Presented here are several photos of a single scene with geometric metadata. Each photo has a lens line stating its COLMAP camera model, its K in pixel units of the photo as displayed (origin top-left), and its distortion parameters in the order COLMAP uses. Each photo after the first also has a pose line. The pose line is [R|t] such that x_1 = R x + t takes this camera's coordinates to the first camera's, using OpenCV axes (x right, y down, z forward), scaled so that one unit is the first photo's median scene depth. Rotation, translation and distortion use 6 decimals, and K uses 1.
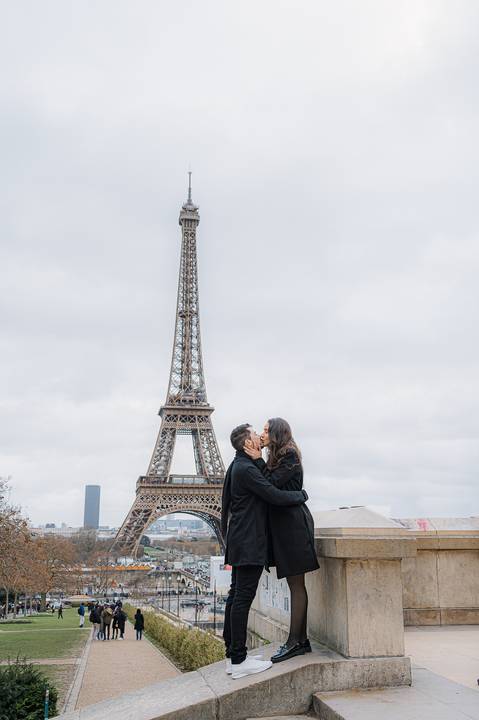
lens RADIAL K [[925.2, 0, 275.2], [0, 925.2, 328.3], [0, 0, 1]] dist [0.016918, 0.000000]
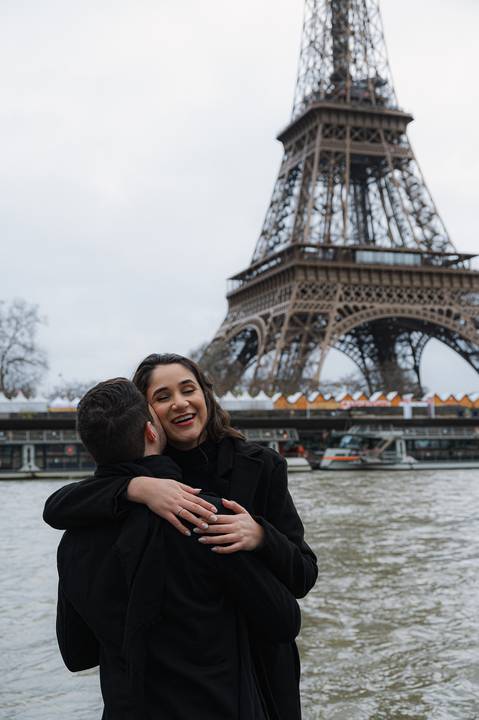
lens RADIAL K [[1035.8, 0, 234.3], [0, 1035.8, 355.2], [0, 0, 1]] dist [0.038830, 0.000000]
pose [[0.987139, -0.006119, 0.159745, -0.243202], [-0.012138, 0.993514, 0.113062, 0.148950], [-0.159401, -0.113547, 0.980662, 0.476317]]
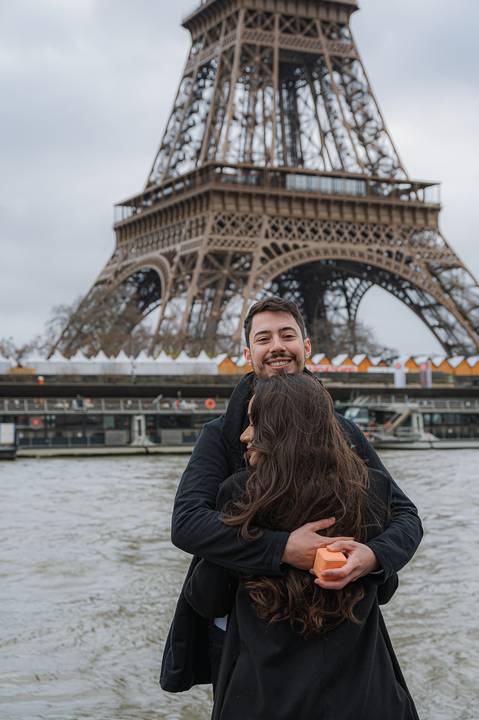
lens RADIAL K [[1343.6, 0, 245.5], [0, 1343.6, 364.9], [0, 0, 1]] dist [0.011191, 0.000000]
pose [[0.960351, -0.001204, 0.278792, -0.262340], [-0.043814, 0.986913, 0.155189, 0.147733], [-0.275331, -0.161251, 0.947730, 0.471160]]
